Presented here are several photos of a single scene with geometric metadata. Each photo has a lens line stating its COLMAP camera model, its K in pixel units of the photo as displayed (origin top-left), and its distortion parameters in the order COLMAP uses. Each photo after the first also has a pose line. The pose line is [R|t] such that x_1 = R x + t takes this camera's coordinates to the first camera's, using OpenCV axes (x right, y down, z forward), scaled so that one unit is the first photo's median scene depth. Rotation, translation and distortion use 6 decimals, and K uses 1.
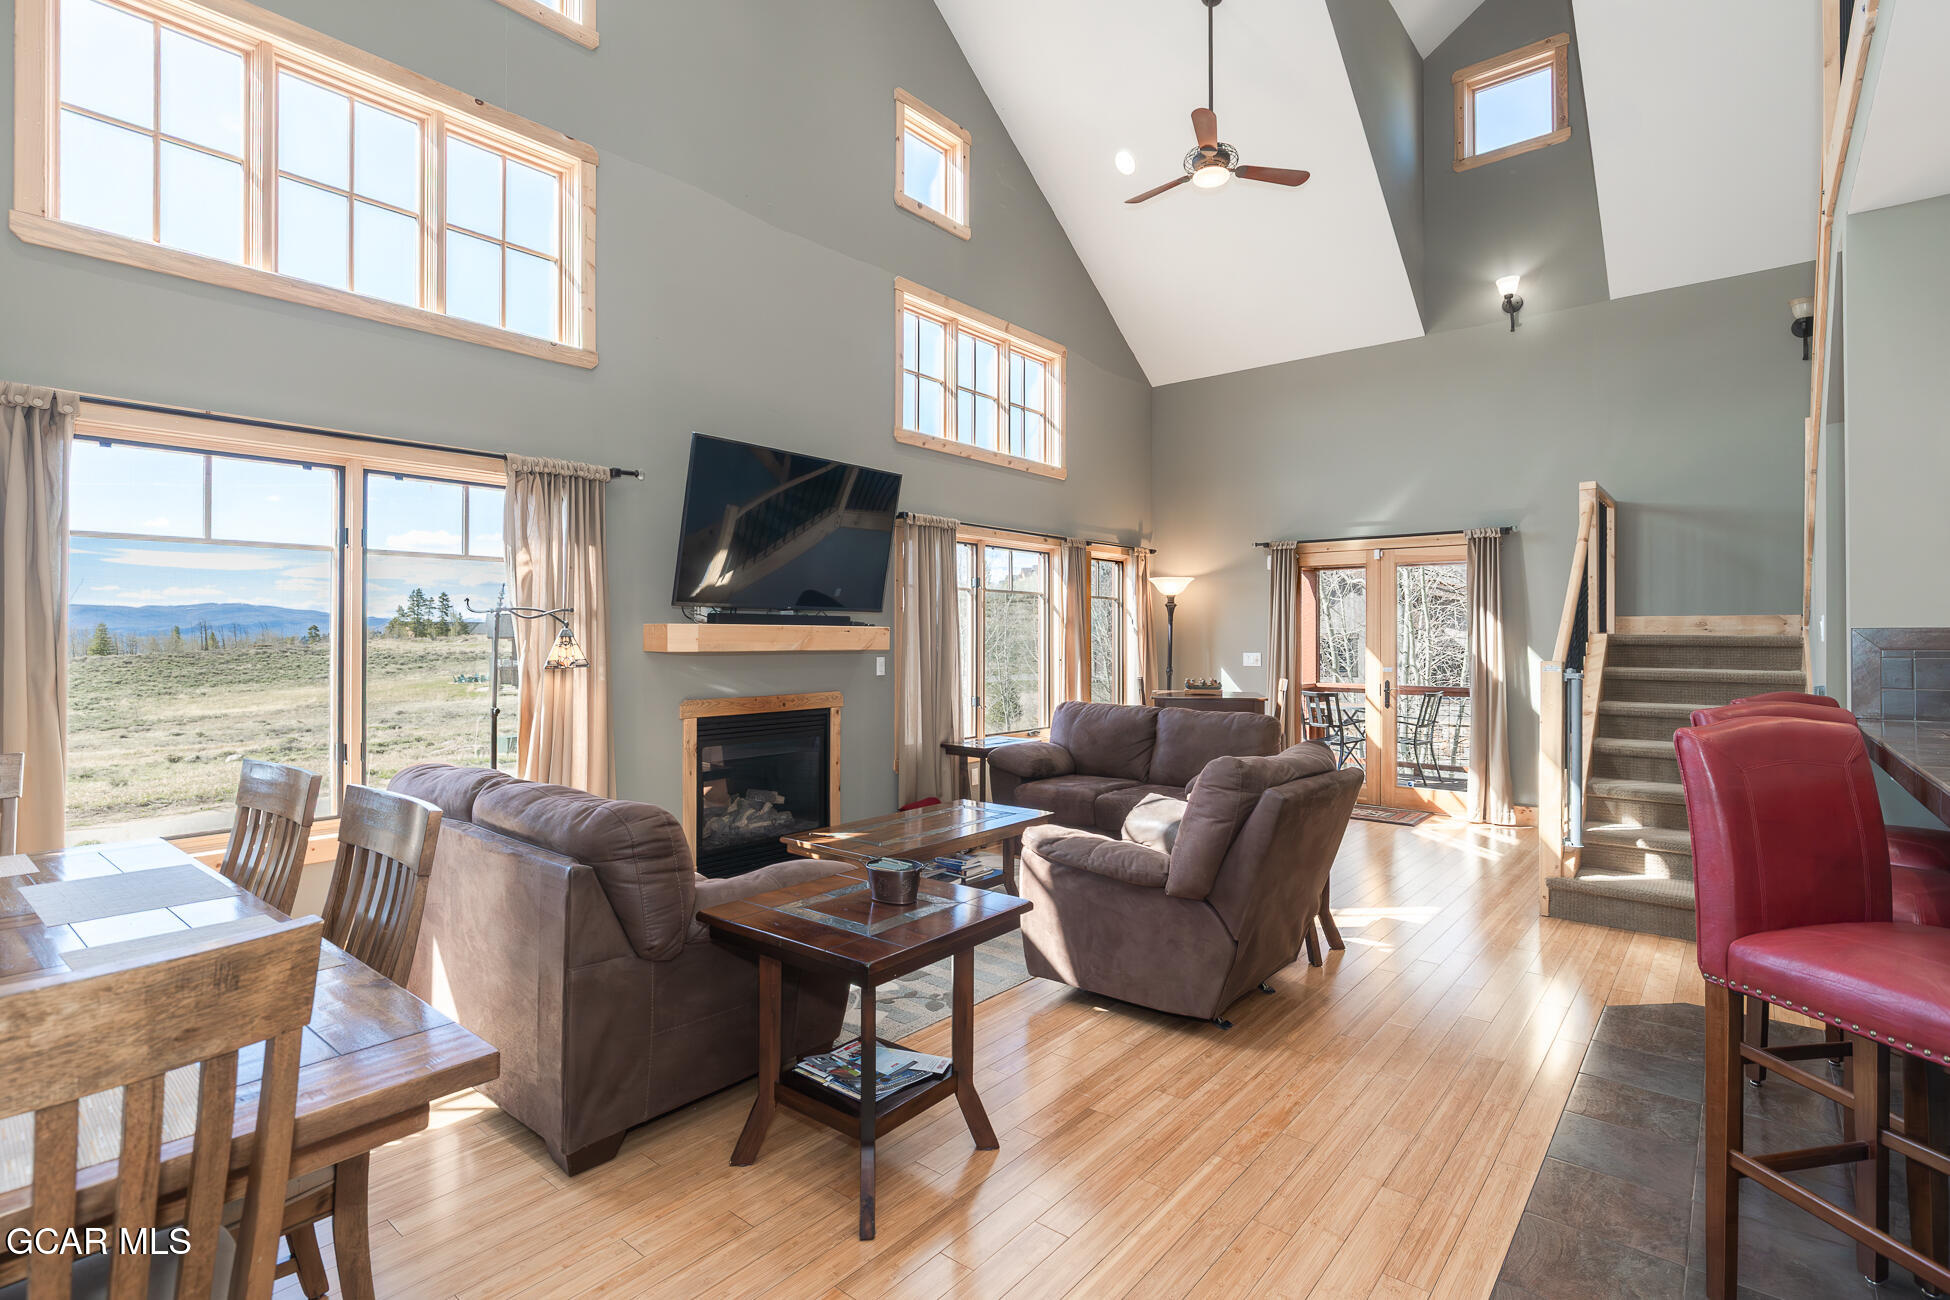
lens RADIAL K [[919.3, 0, 951.4], [0, 919.3, 623.5], [0, 0, 1]] dist [-0.009038, 0.002656]
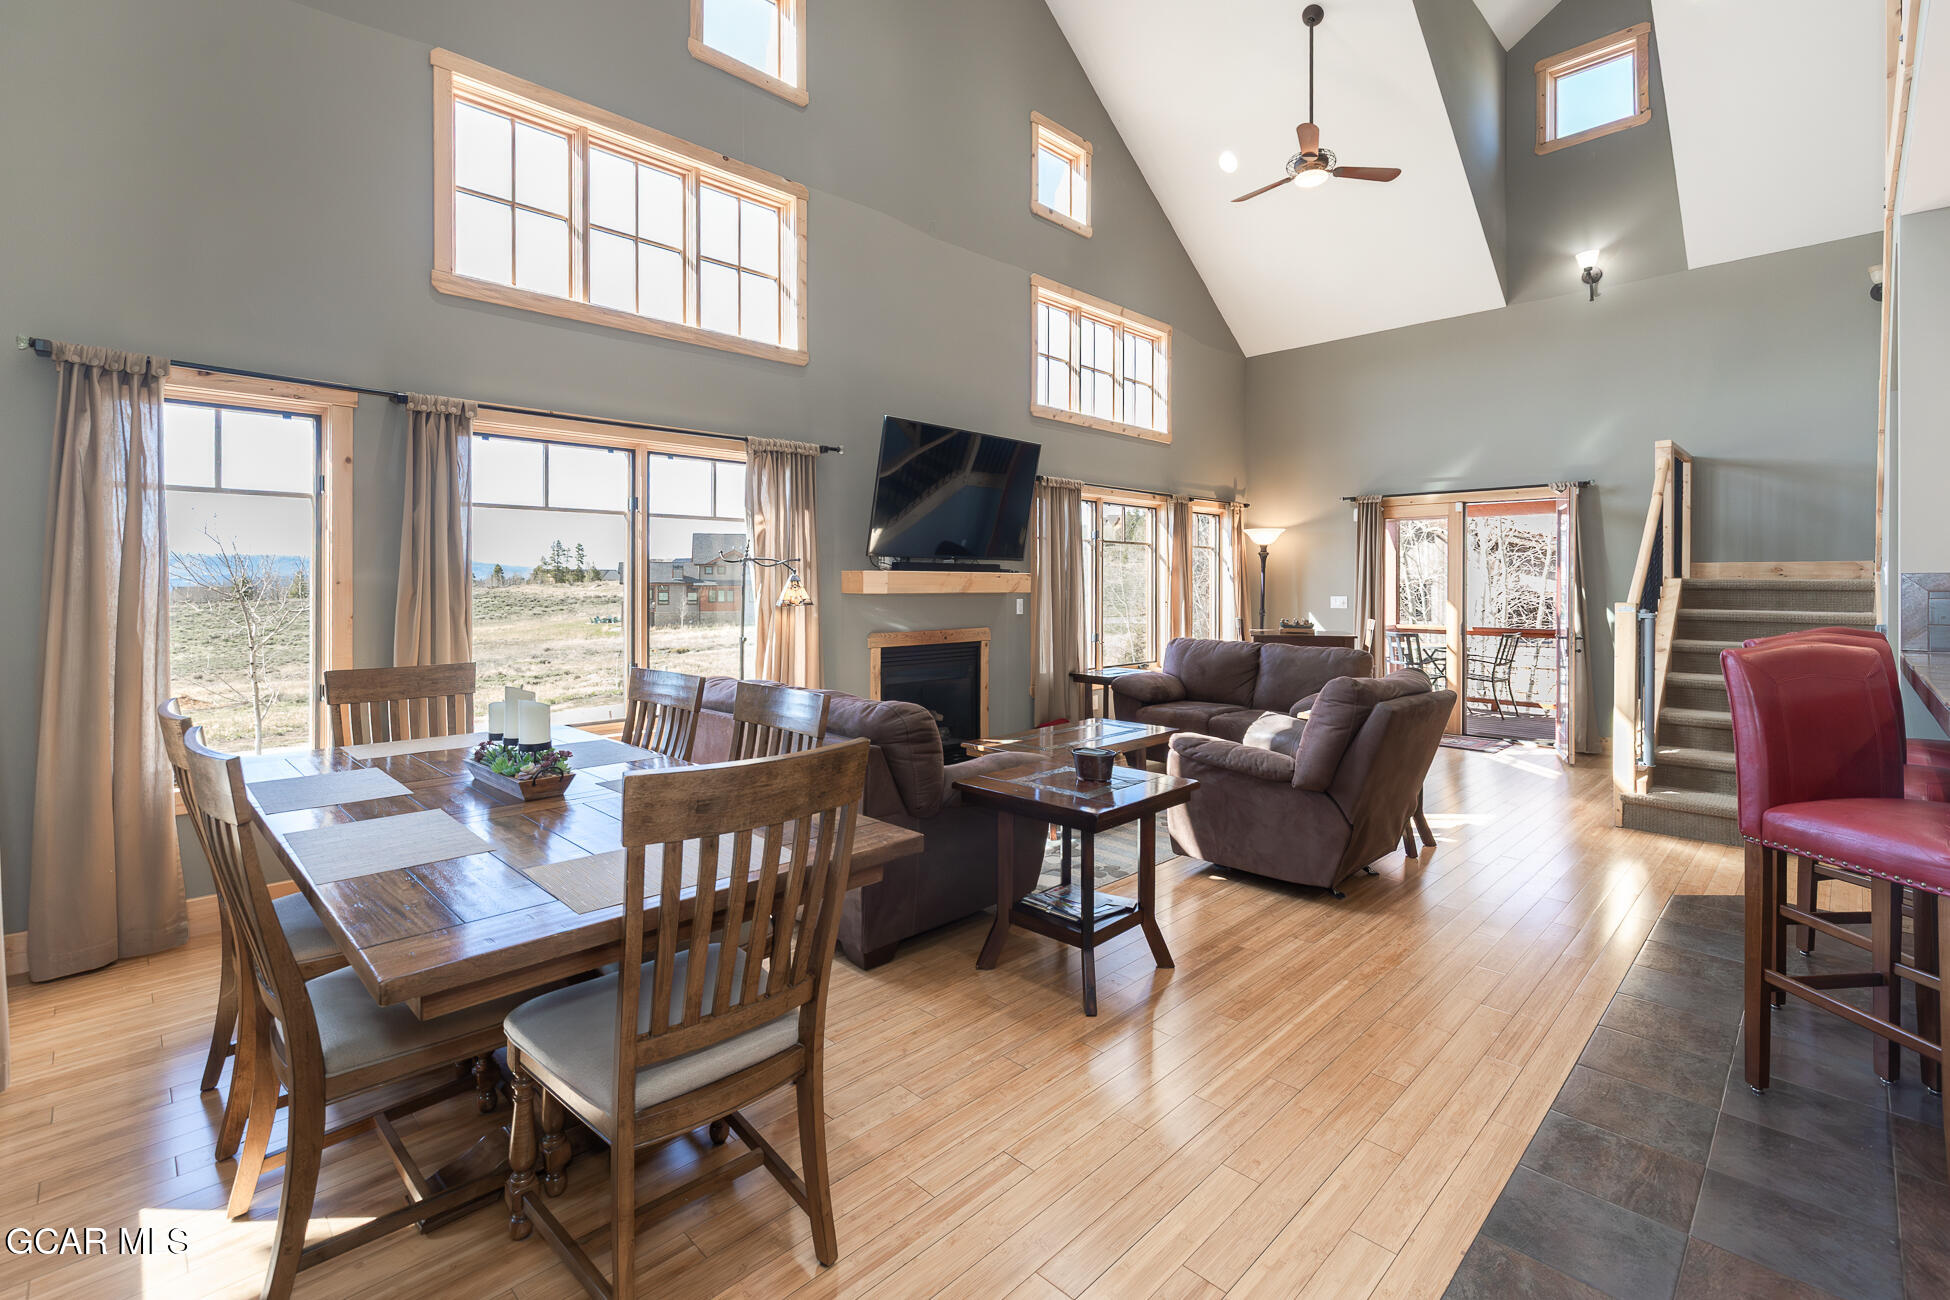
lens RADIAL K [[850.8, 0, 959.1], [0, 850.8, 579.4], [0, 0, 1]] dist [0.001729, -0.000520]
pose [[0.996151, -0.000496, -0.087654, -0.066488], [0.001419, 0.999944, 0.010475, 0.000015], [0.087644, -0.010559, 0.996096, -0.108313]]
